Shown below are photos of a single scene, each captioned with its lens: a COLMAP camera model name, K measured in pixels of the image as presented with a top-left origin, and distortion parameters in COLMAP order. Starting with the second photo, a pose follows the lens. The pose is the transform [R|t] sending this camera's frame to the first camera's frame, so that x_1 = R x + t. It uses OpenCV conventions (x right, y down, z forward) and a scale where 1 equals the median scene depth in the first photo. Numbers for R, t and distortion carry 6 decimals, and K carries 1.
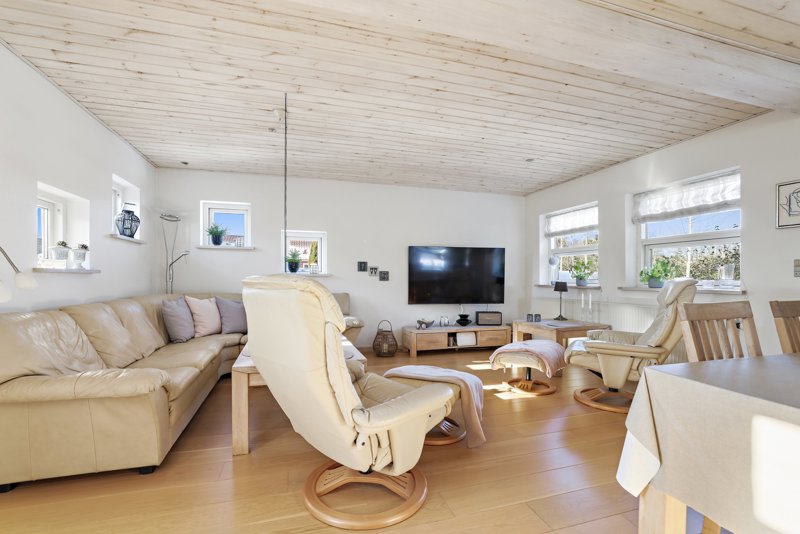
lens RADIAL K [[347.2, 0, 395.5], [0, 347.2, 282.5], [0, 0, 1]] dist [-0.021868, 0.000338]
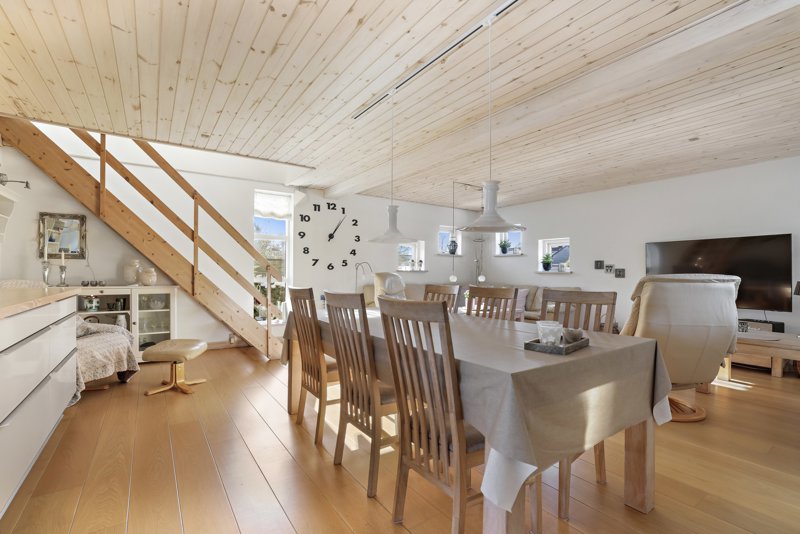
lens RADIAL K [[347.2, 0, 395.5], [0, 347.2, 282.5], [0, 0, 1]] dist [-0.021868, 0.000338]
pose [[0.317586, 0.025241, -0.947893, 1.145629], [-0.019593, 0.999607, 0.020054, 0.001363], [0.948027, 0.012203, 0.317956, 0.031734]]
